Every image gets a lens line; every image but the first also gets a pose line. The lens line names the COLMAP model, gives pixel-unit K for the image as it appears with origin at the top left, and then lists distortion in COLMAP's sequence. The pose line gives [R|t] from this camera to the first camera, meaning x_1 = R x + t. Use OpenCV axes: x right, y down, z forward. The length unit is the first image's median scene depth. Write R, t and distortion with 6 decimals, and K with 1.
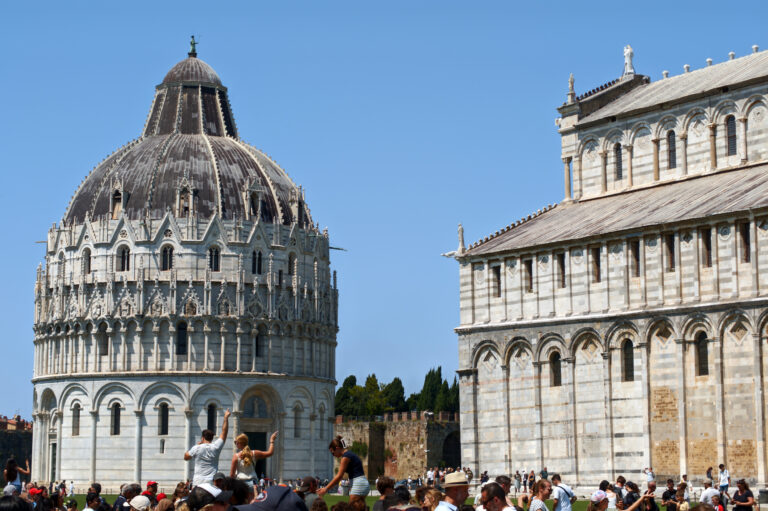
lens RADIAL K [[1607.5, 0, 383.9], [0, 1607.5, 255.5], [0, 0, 1]] dist [-0.010478, 0.000000]
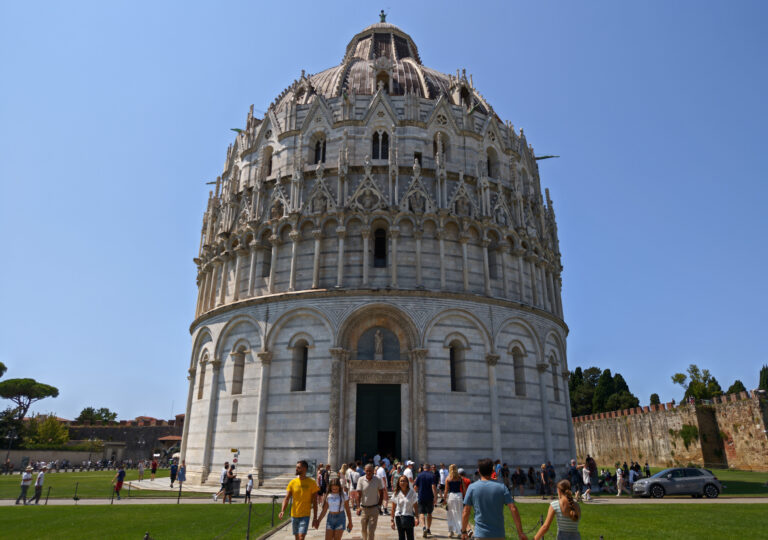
lens RADIAL K [[545.7, 0, 386.4], [0, 545.7, 265.4], [0, 0, 1]] dist [0.011524, -0.006818]
pose [[0.827528, -0.187235, -0.529283, 0.042327], [0.076297, 0.971509, -0.224384, 0.111262], [0.556216, 0.145301, 0.818237, 0.809611]]
